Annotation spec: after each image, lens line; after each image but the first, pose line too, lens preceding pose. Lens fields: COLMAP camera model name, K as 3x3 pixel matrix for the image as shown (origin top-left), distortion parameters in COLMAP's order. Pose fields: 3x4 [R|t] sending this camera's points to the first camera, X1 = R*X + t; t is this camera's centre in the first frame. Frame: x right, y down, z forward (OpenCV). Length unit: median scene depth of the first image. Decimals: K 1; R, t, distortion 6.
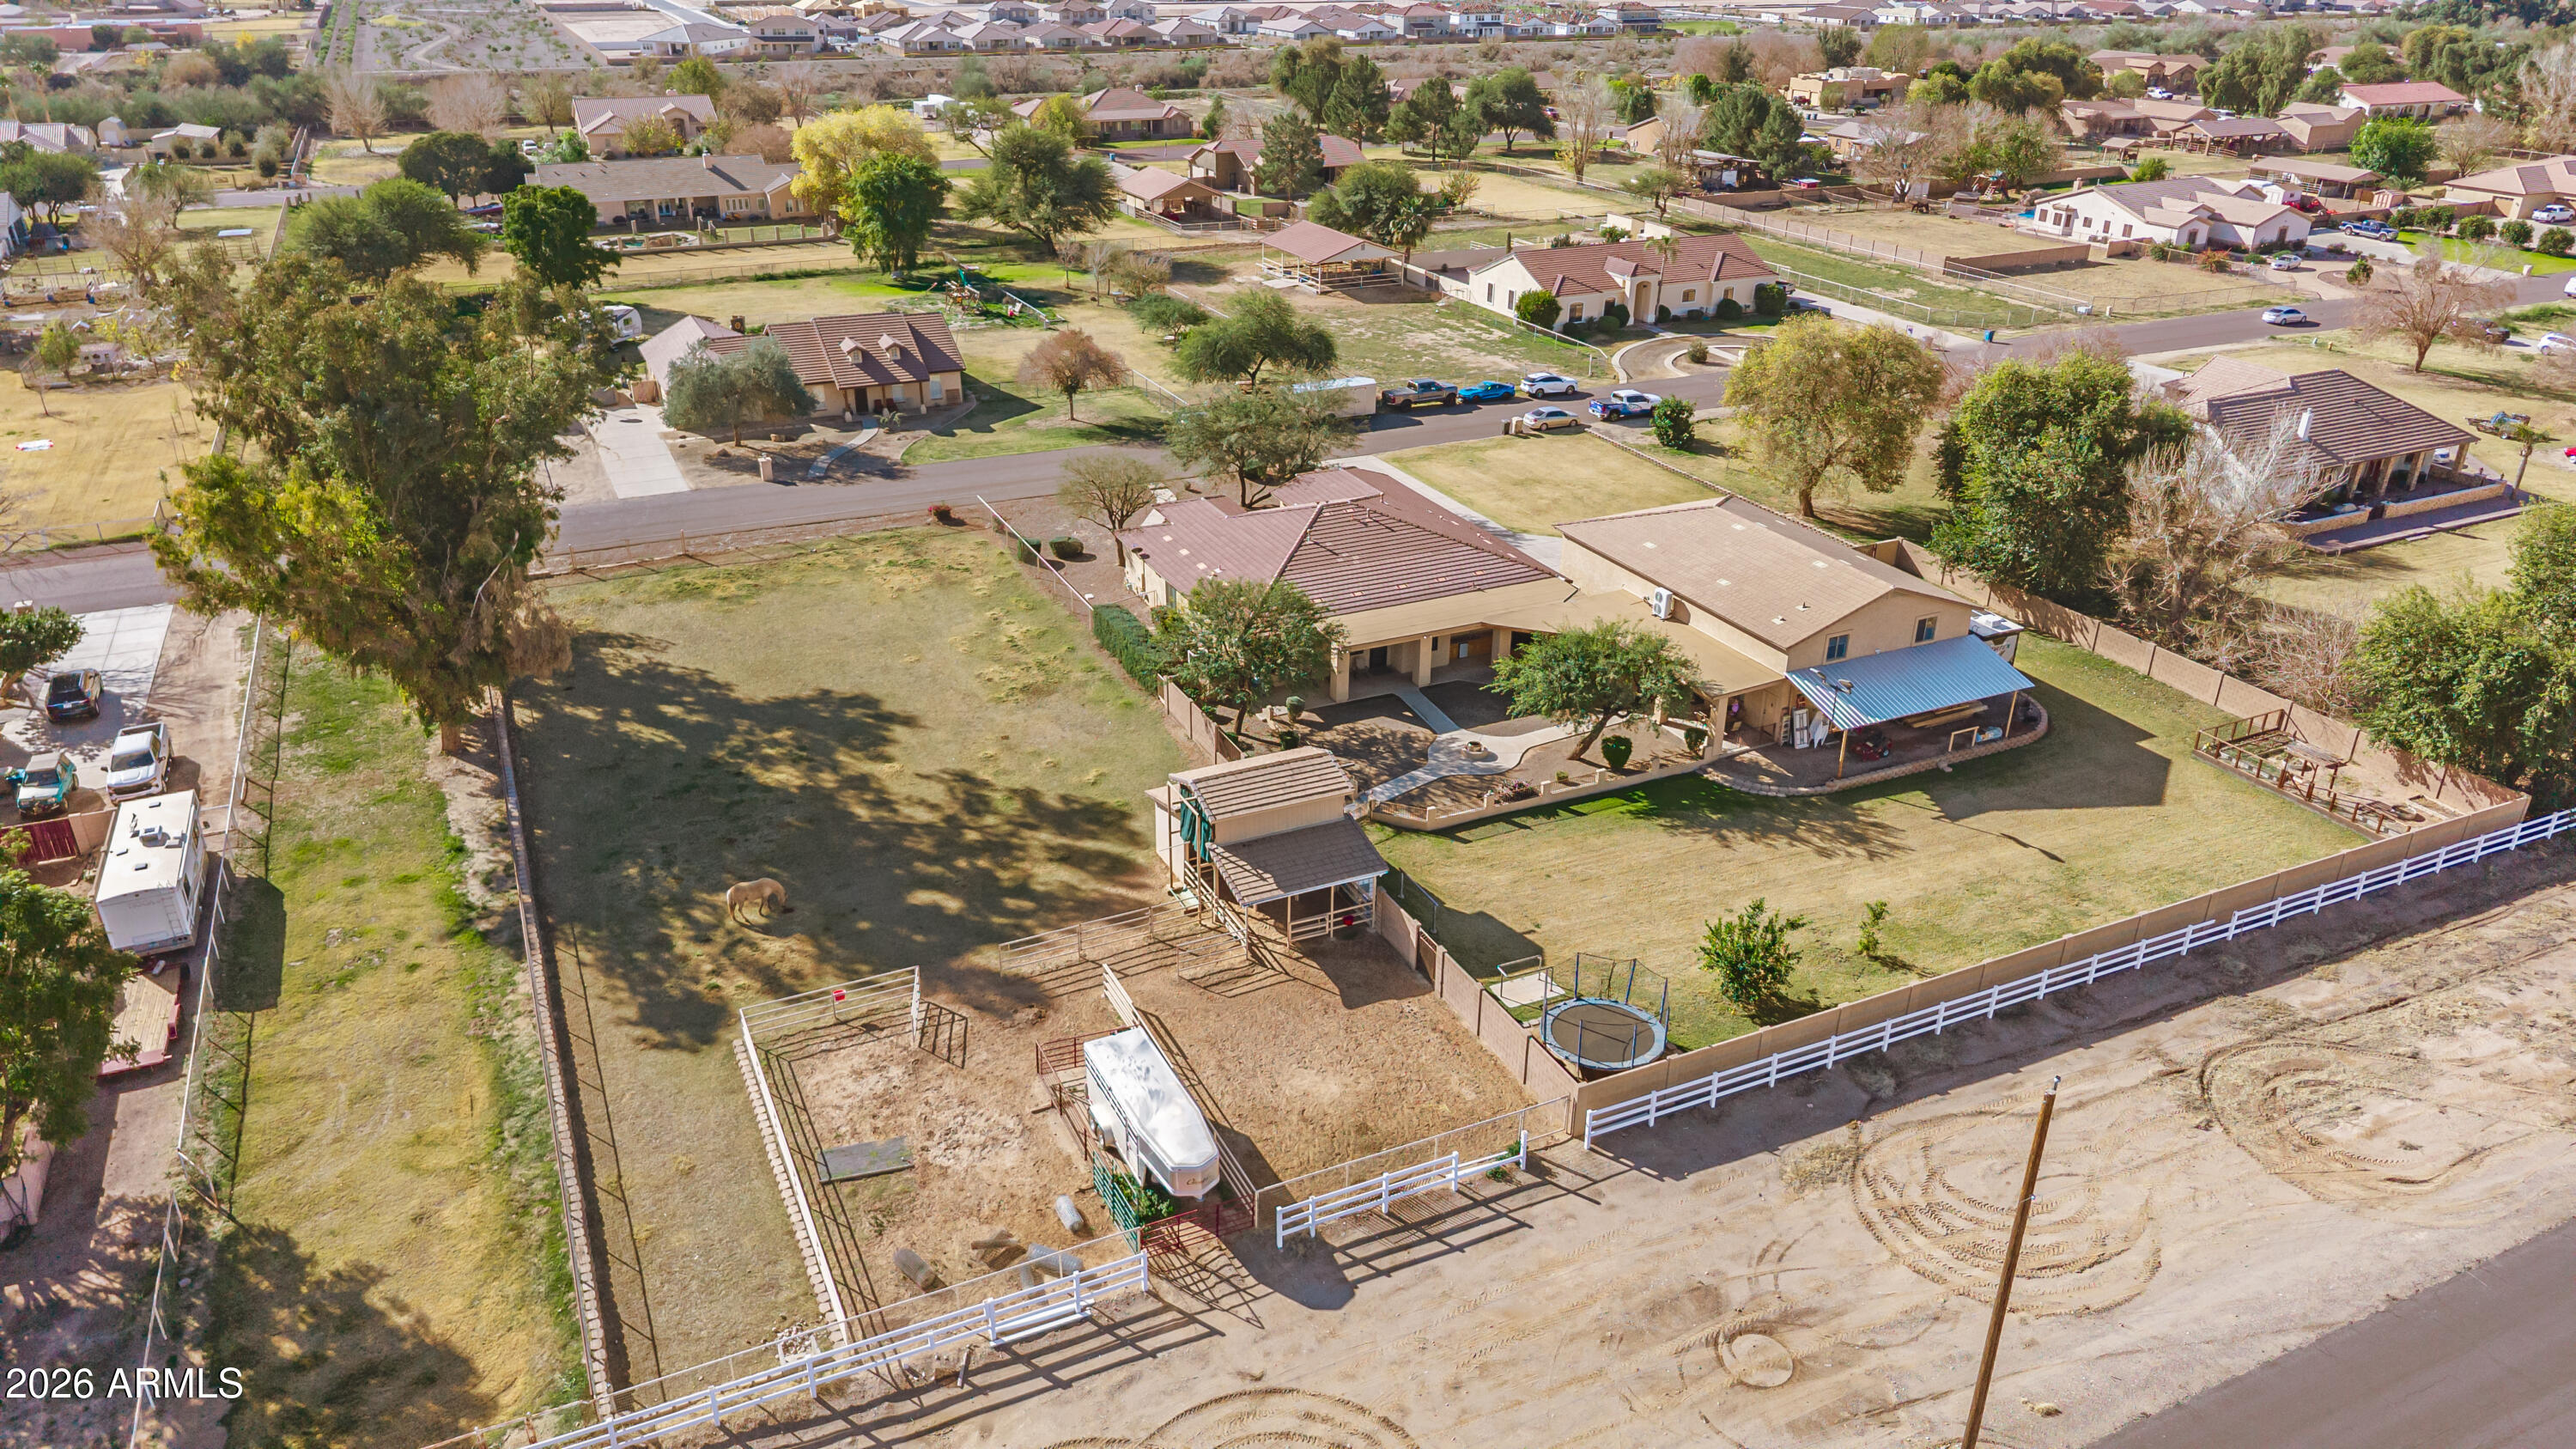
lens RADIAL K [[1734.8, 0, 1272.4], [0, 1734.8, 710.5], [0, 0, 1]] dist [0.040836, -0.049518]
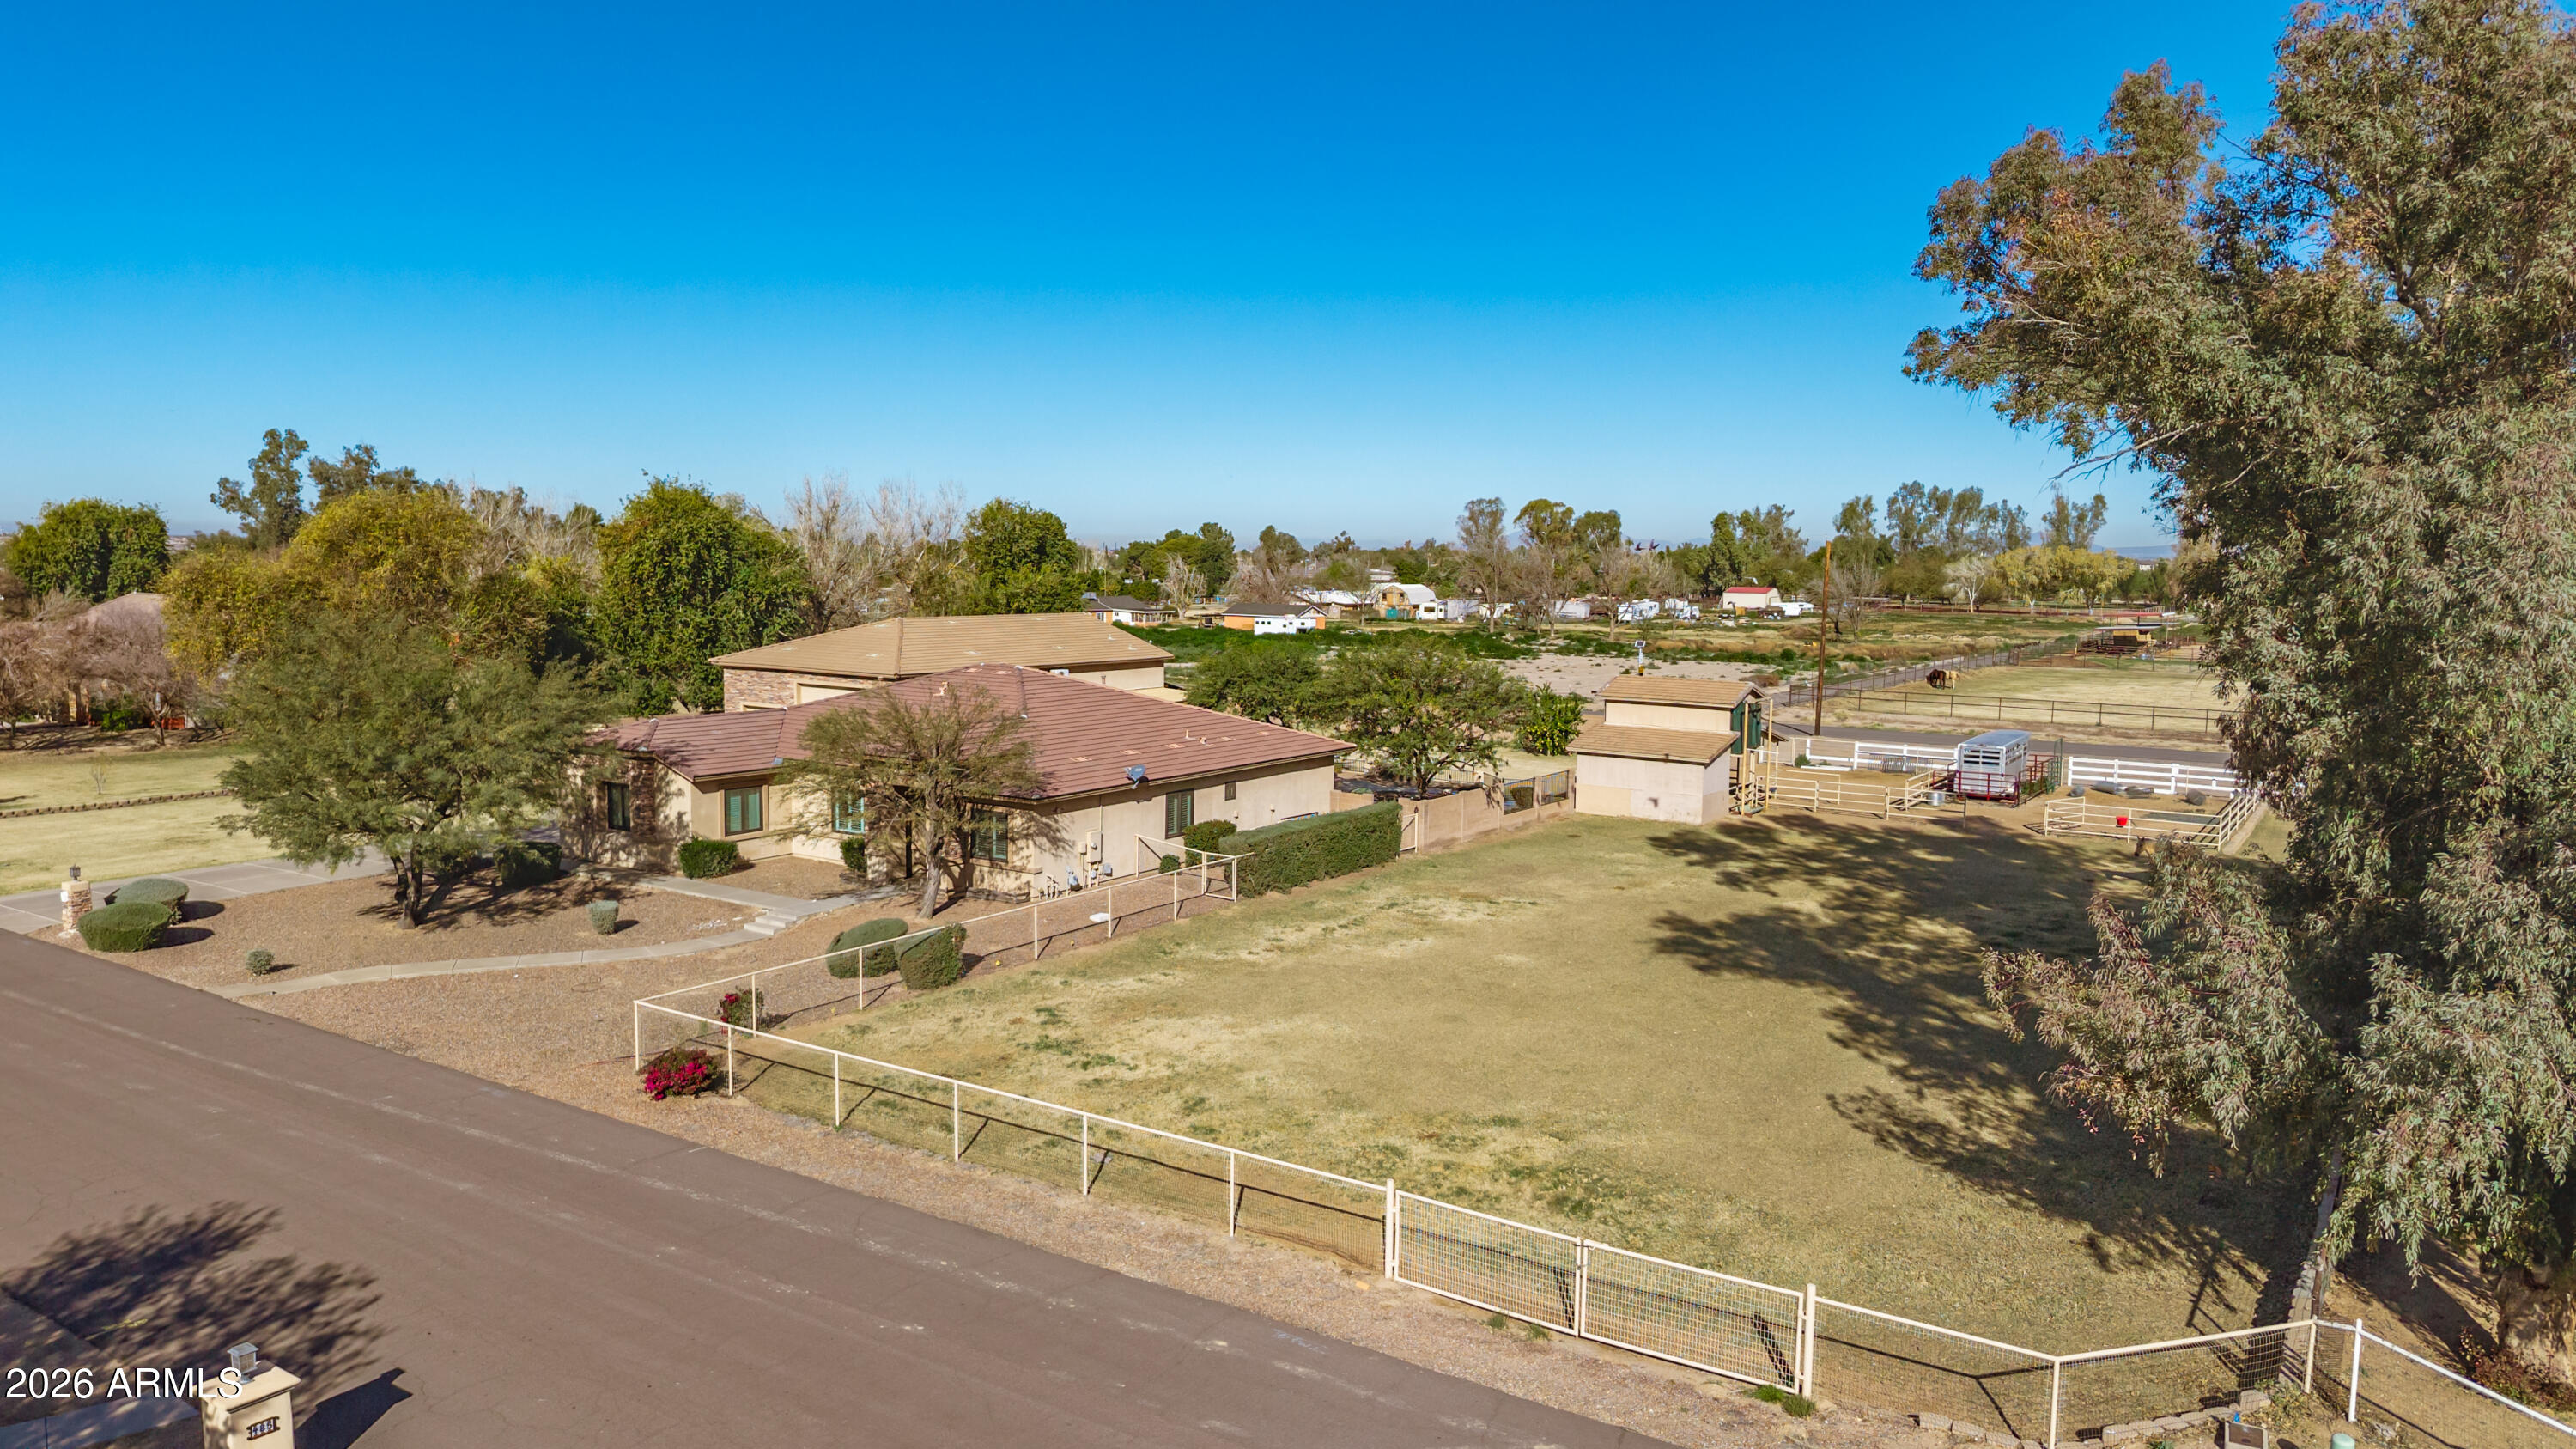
lens RADIAL K [[1734.8, 0, 1272.4], [0, 1734.8, 710.5], [0, 0, 1]] dist [0.040836, -0.049518]
pose [[-0.512004, -0.092325, 0.854007, -0.695922], [0.347434, 0.886994, 0.304189, -0.318524], [-0.785583, 0.452457, -0.422068, 1.407000]]
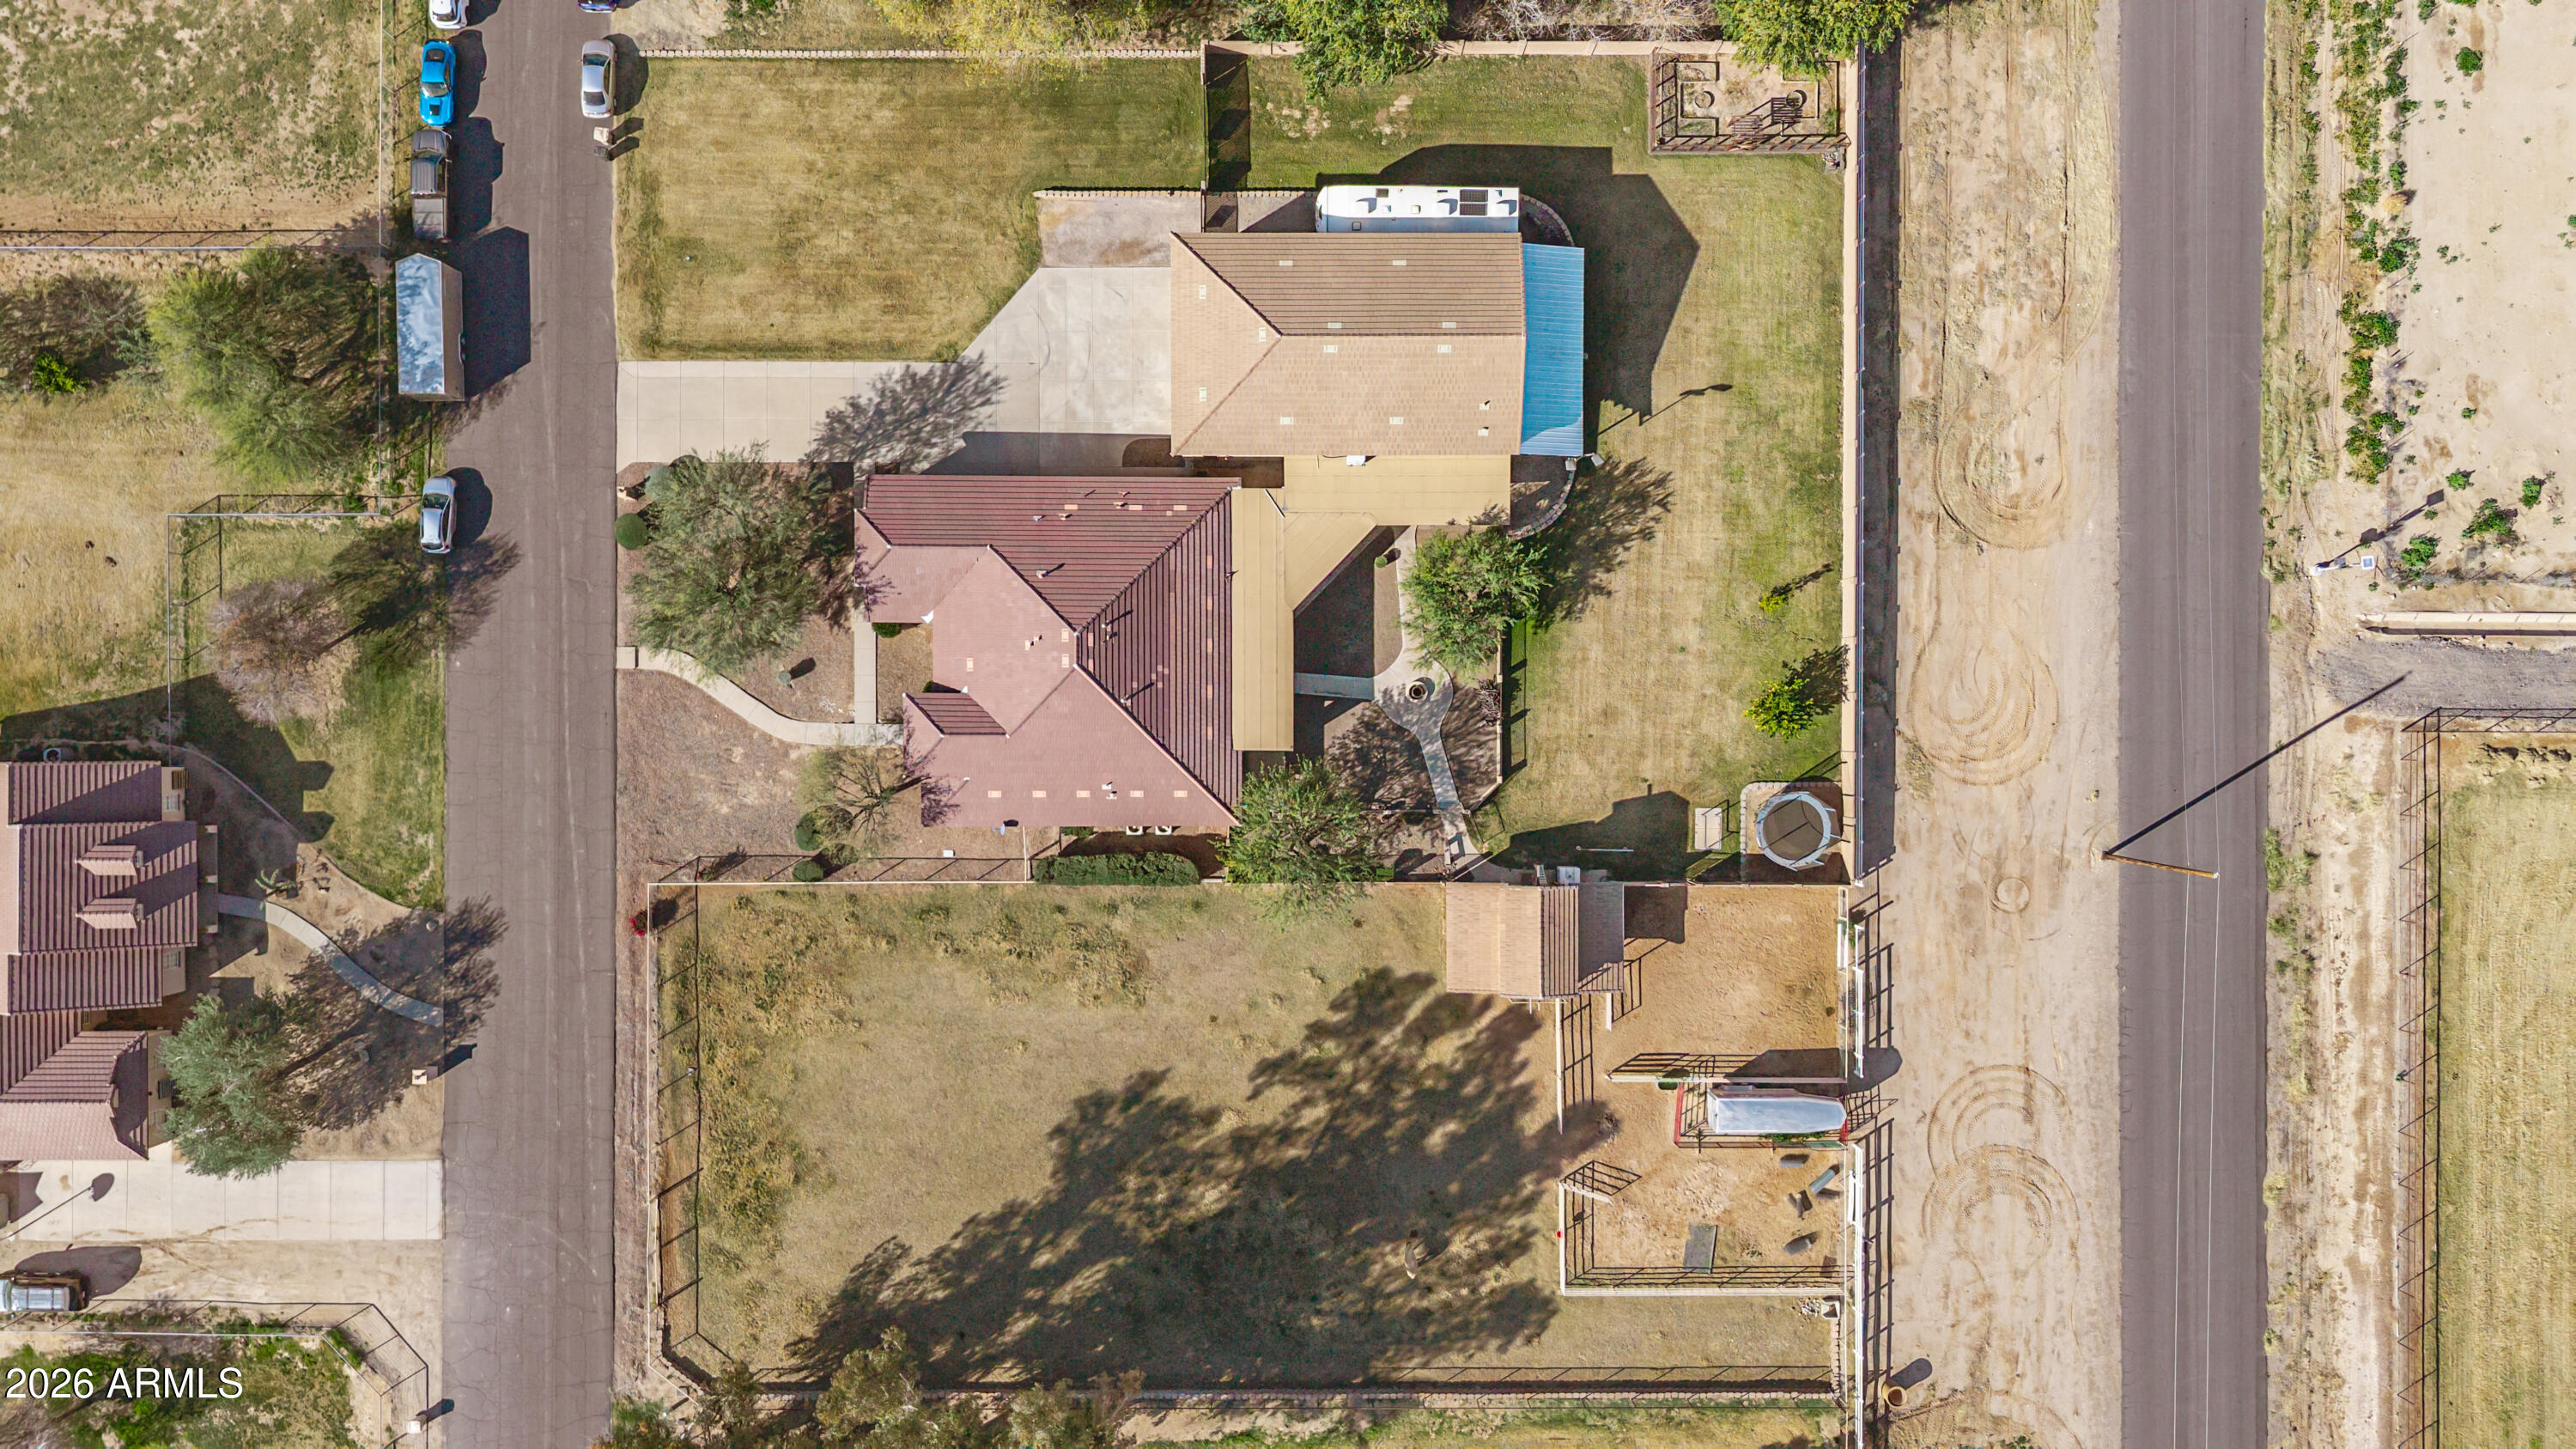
lens RADIAL K [[1718.5, 0, 1280.3], [0, 1718.5, 726.1], [0, 0, 1]] dist [0.050294, -0.073554]
pose [[0.423066, -0.906017, -0.012223, 0.067145], [0.381612, 0.165927, 0.909308, -1.119811], [-0.821820, -0.389361, 0.415945, 0.553167]]
